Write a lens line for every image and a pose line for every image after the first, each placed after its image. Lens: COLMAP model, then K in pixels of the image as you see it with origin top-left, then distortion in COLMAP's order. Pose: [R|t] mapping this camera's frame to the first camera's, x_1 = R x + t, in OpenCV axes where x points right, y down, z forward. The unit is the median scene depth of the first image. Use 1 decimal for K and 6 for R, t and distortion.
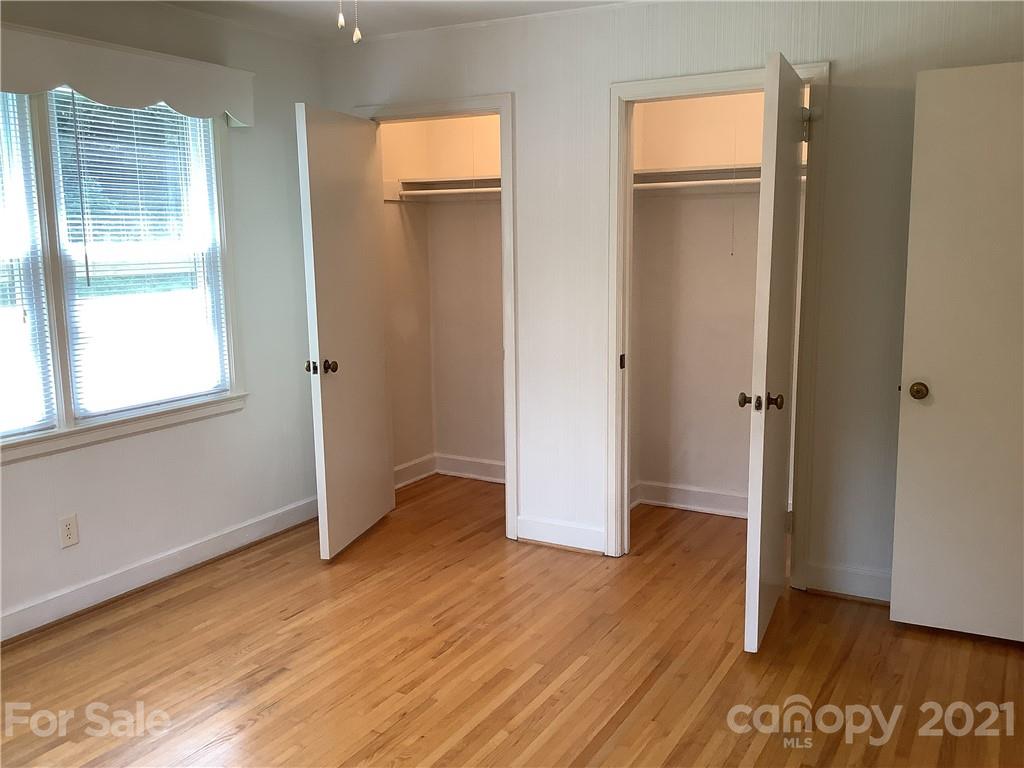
lens RADIAL K [[931.6, 0, 506.5], [0, 931.6, 383.1], [0, 0, 1]] dist [0.099435, -0.180518]
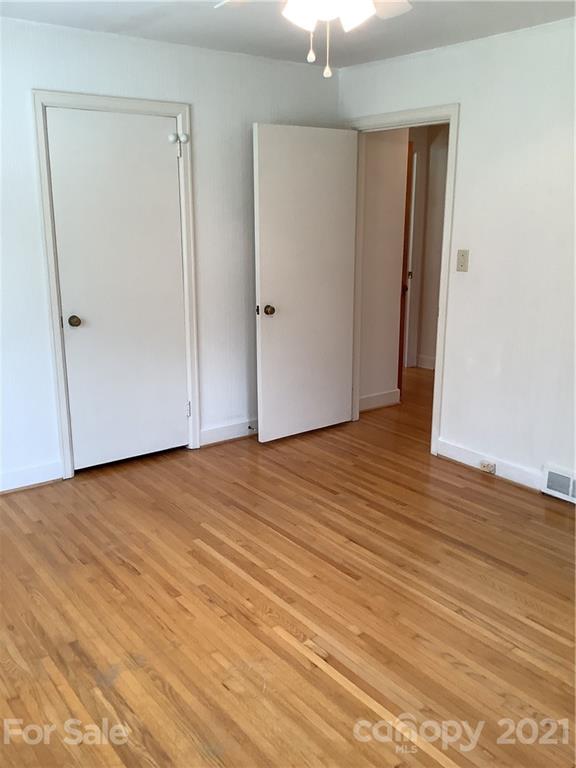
lens RADIAL K [[698.7, 0, 288.0], [0, 698.7, 384.0], [0, 0, 1]] dist [0.099435, -0.180518]
pose [[0.399203, -0.213699, 0.891611, -0.749797], [0.140240, 0.975247, 0.170955, -0.075416], [-0.906074, 0.056793, 0.419290, 0.420062]]
